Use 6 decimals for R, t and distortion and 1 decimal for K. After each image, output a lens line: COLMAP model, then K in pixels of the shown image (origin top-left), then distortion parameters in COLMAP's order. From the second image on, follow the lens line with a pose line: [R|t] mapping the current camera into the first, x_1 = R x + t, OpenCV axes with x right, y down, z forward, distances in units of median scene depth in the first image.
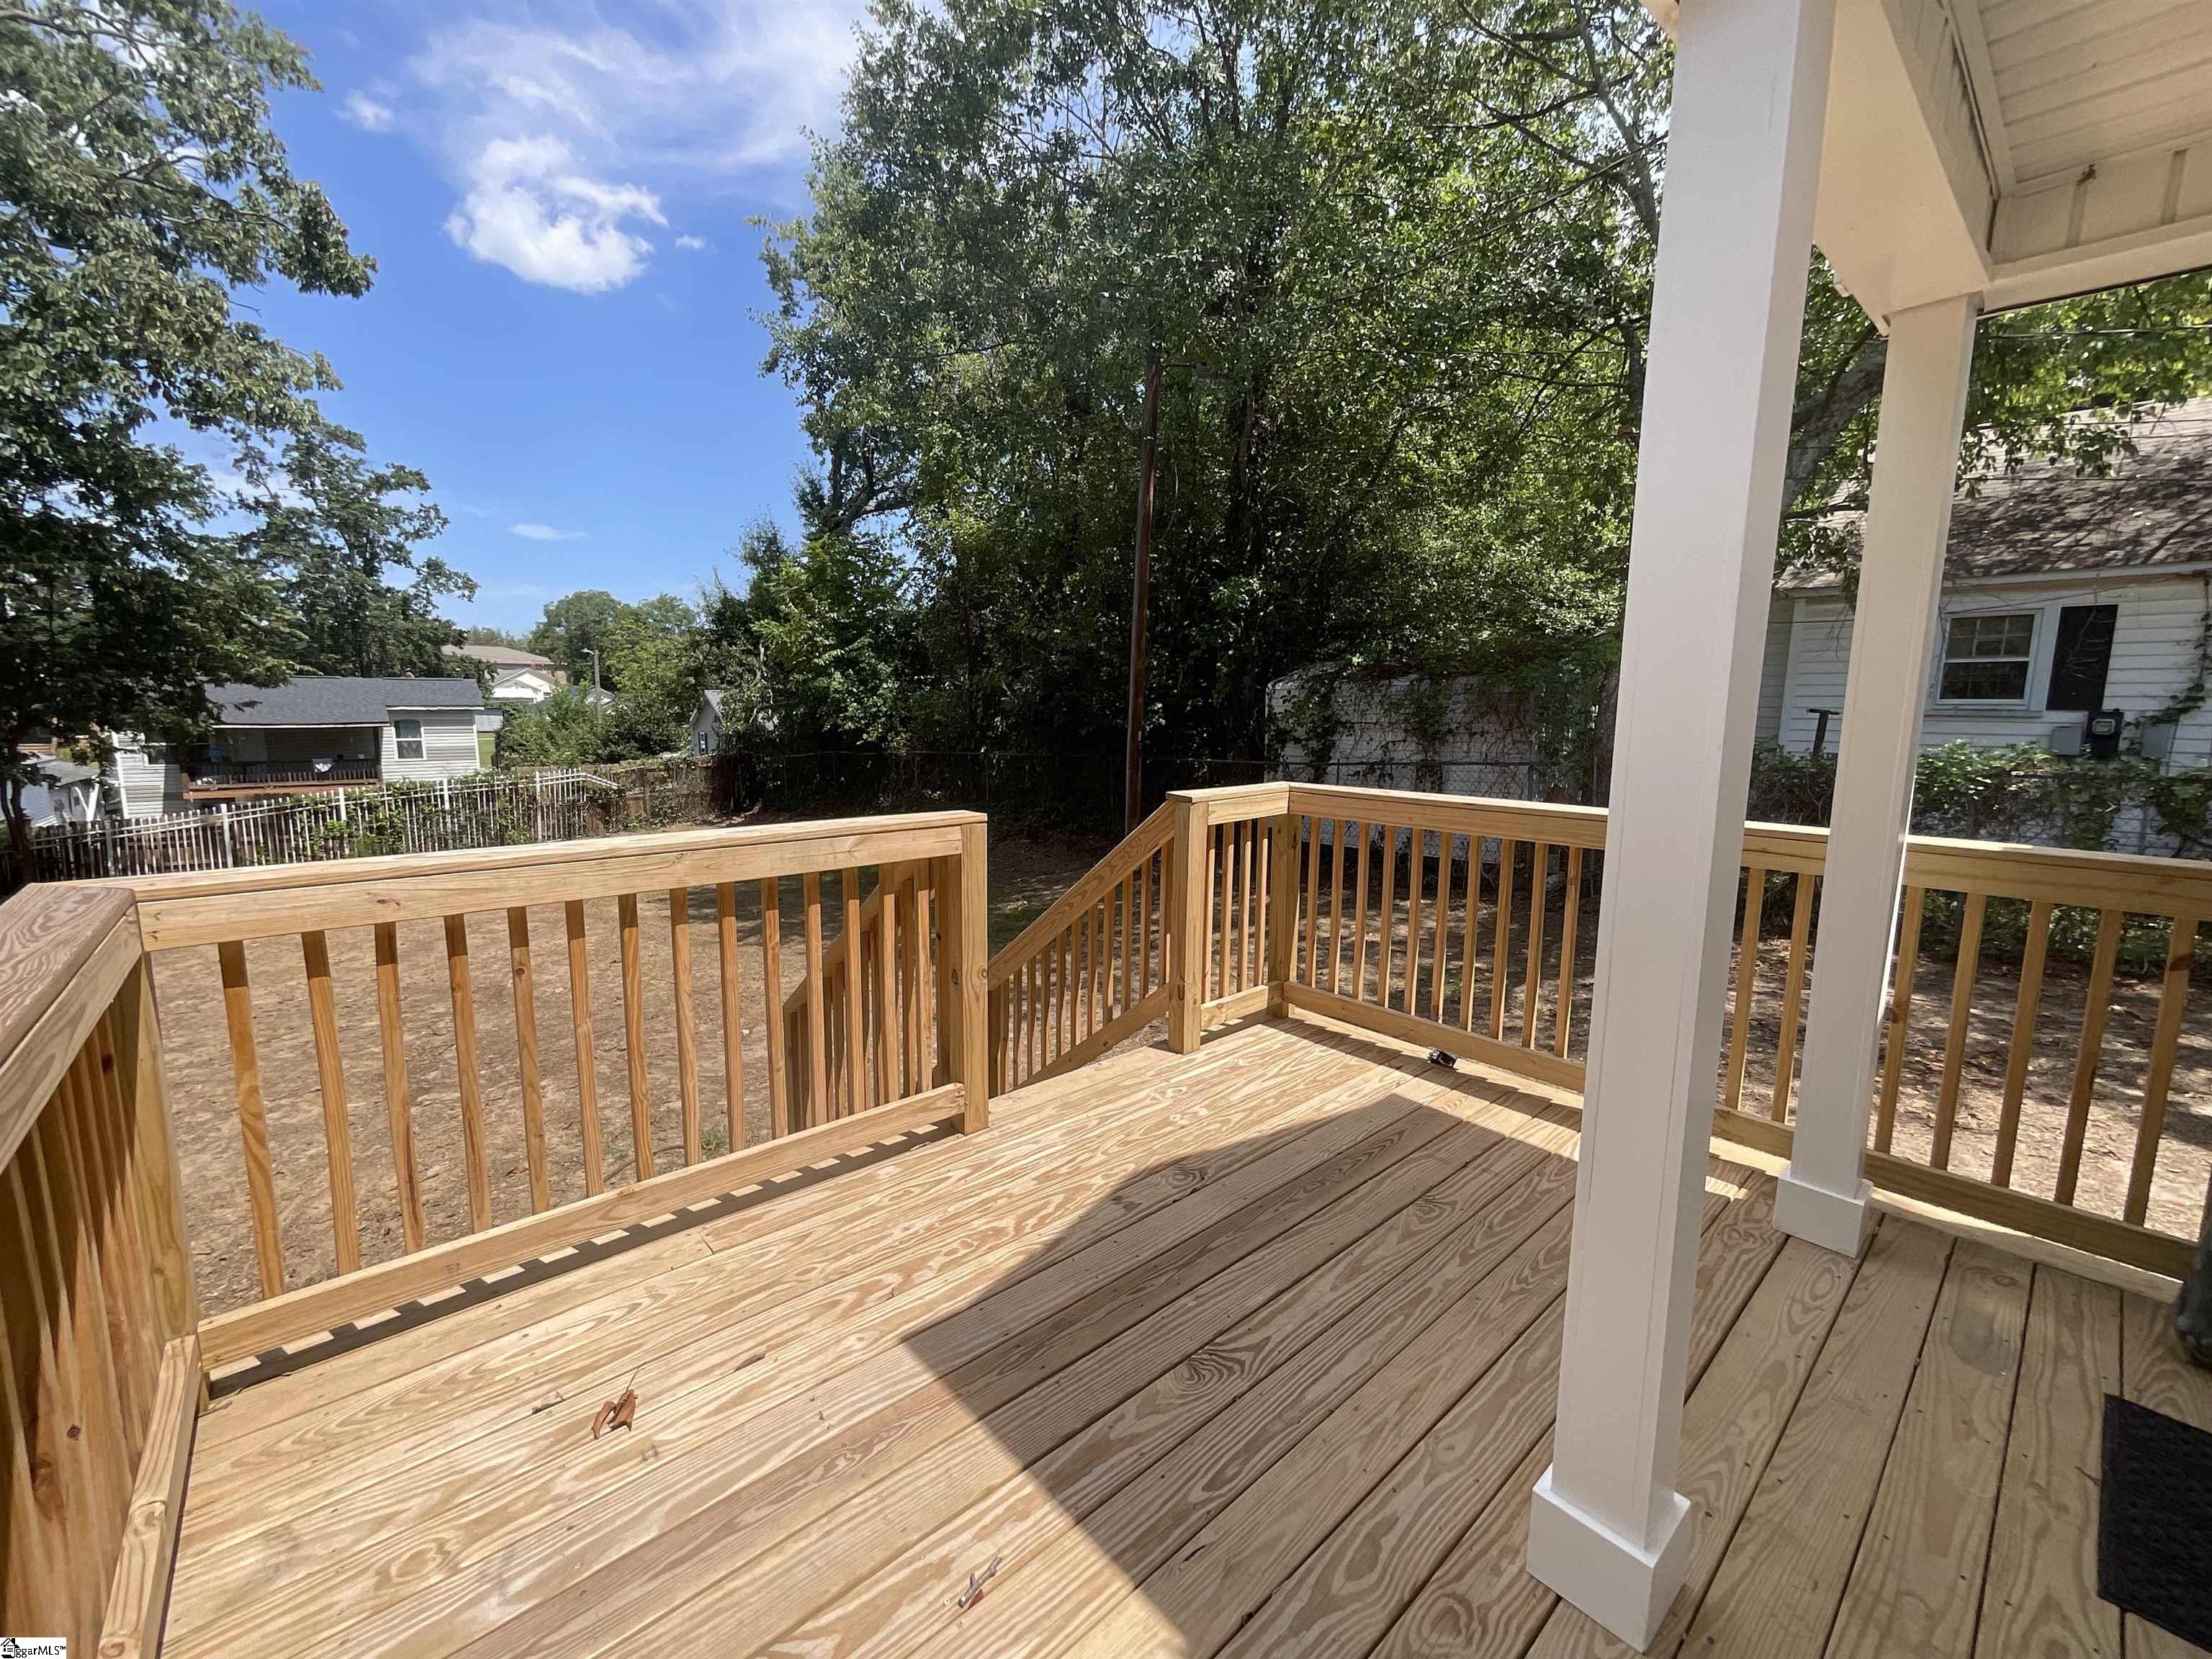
lens RADIAL K [[897.3, 0, 1105.3], [0, 897.3, 836.7], [0, 0, 1]] dist [0.001269, 0.000163]
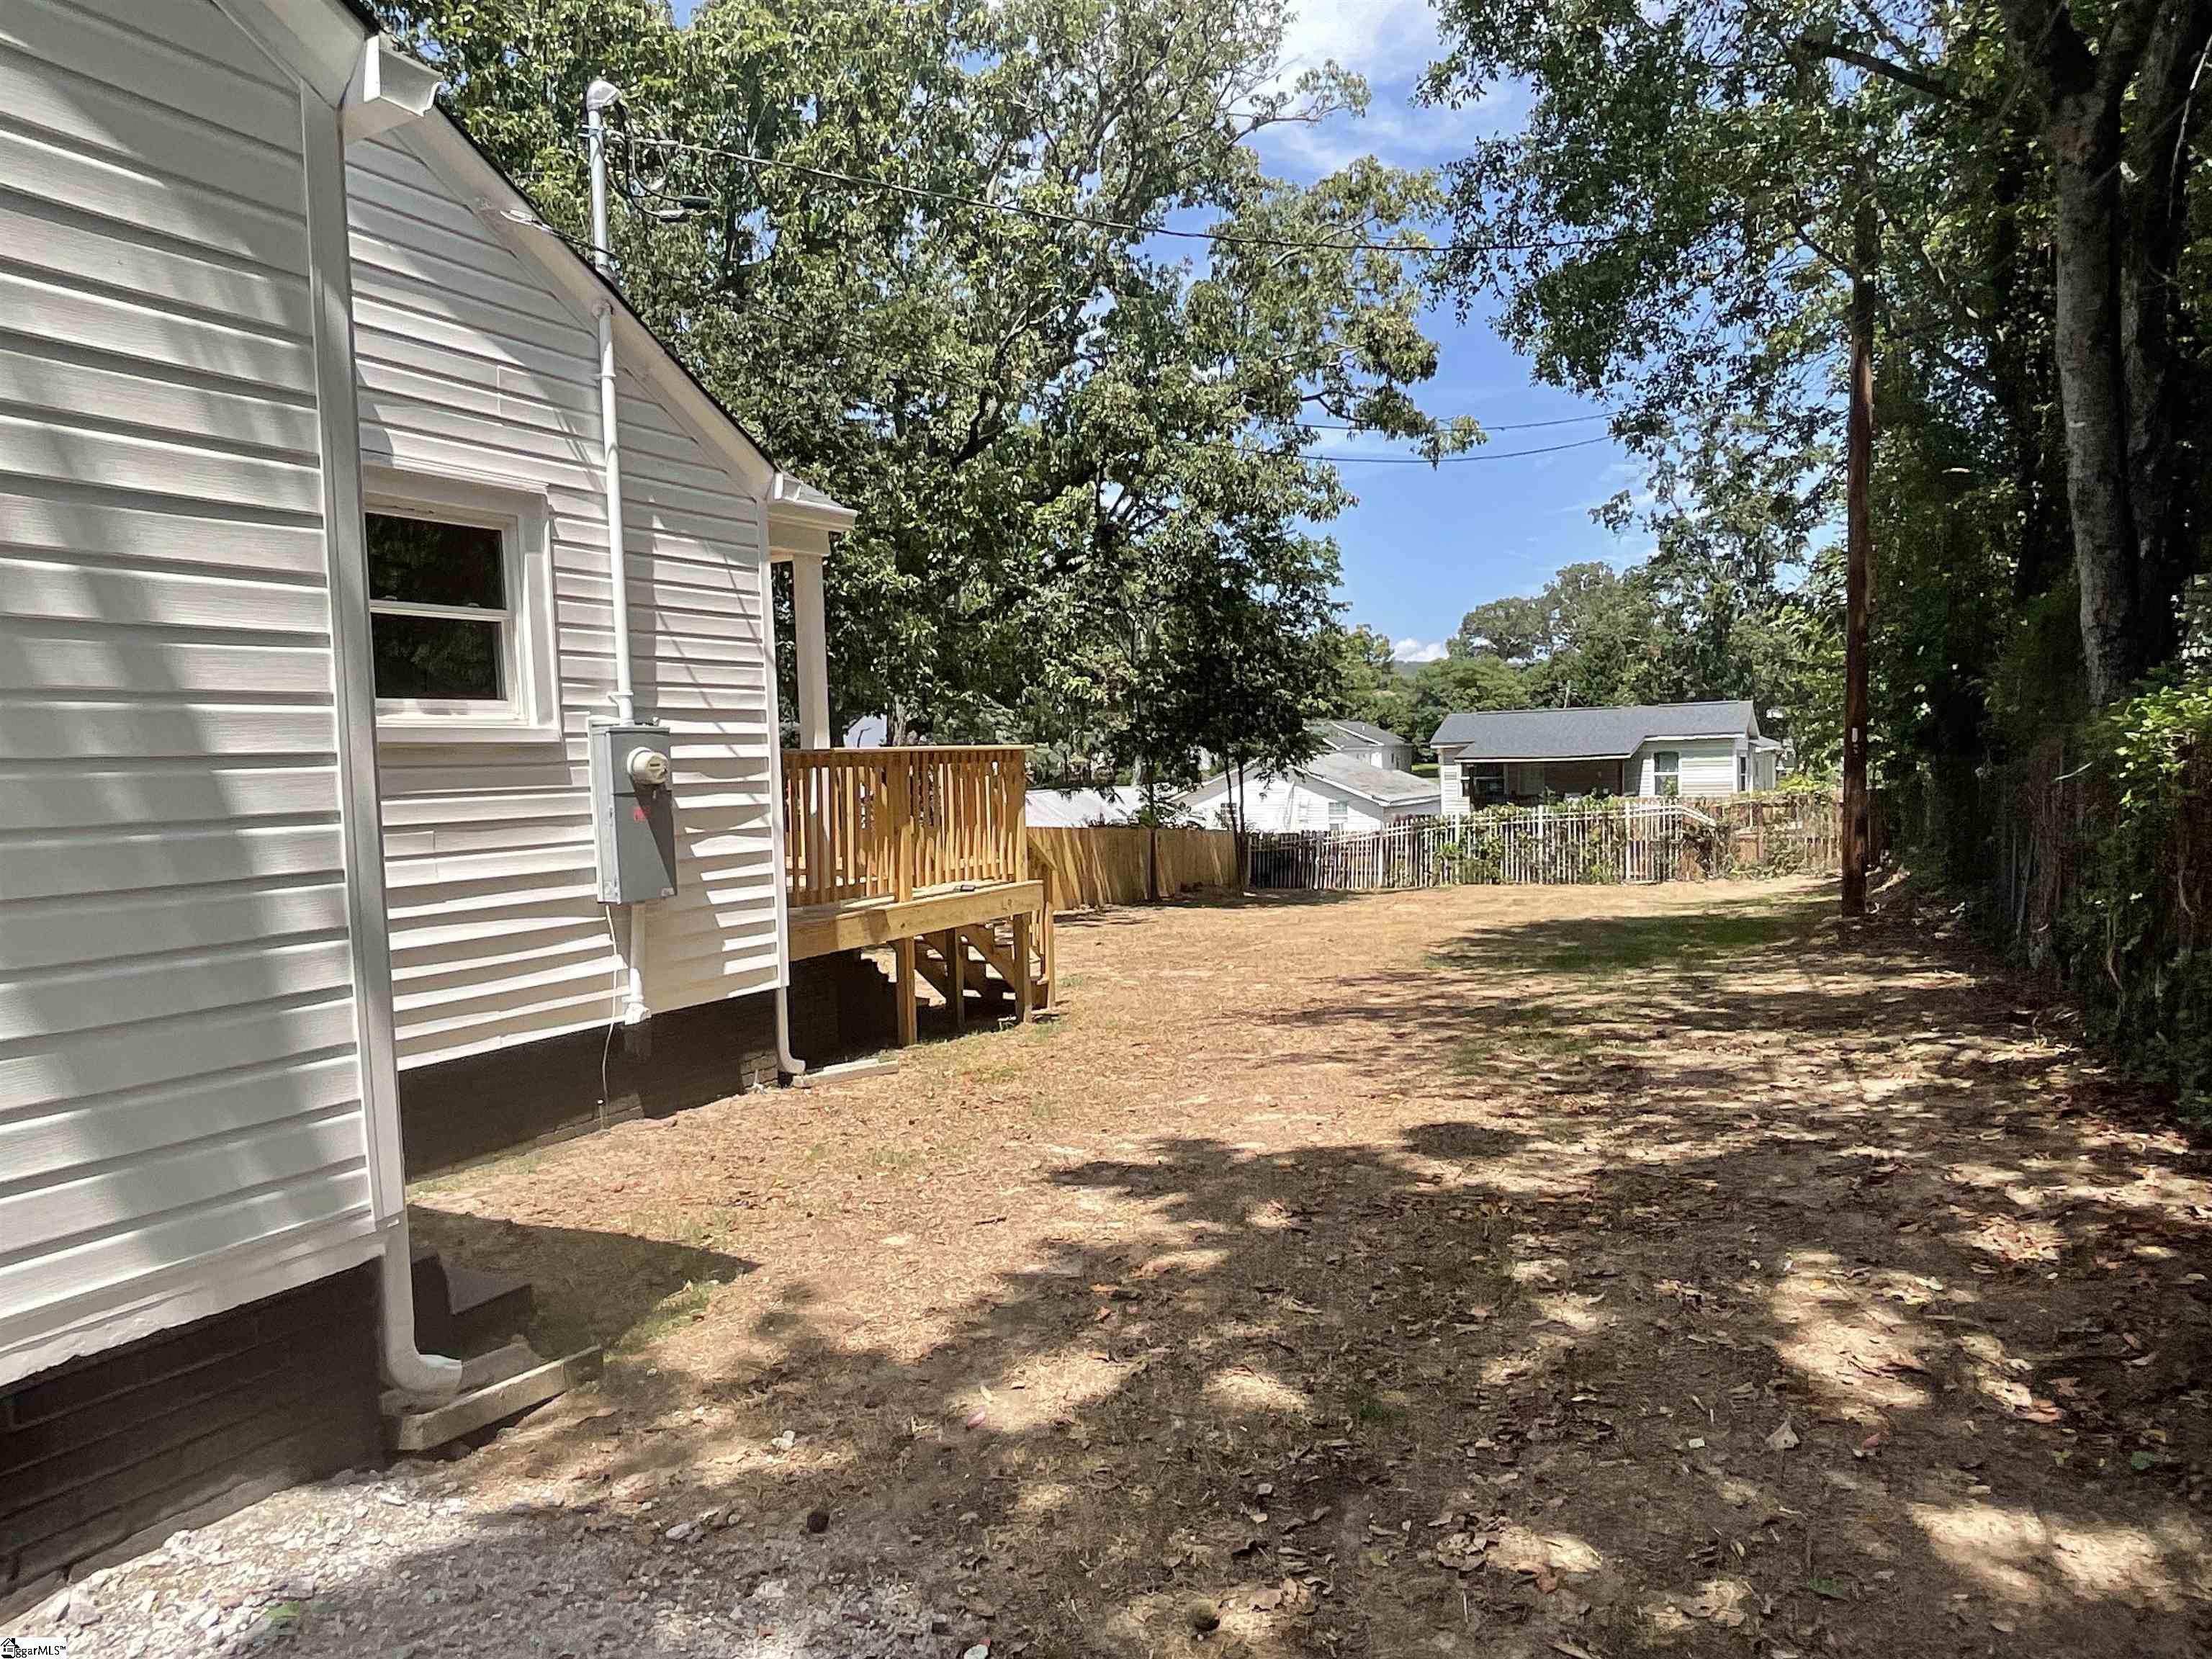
lens RADIAL K [[1393.5, 0, 1102.4], [0, 1393.5, 840.4], [0, 0, 1]] dist [0.001501, 0.000000]
pose [[0.340750, 0.041173, -0.939252, 0.322447], [-0.108600, 0.994077, 0.004177, 0.010544], [0.933861, 0.100579, 0.343203, 0.023983]]
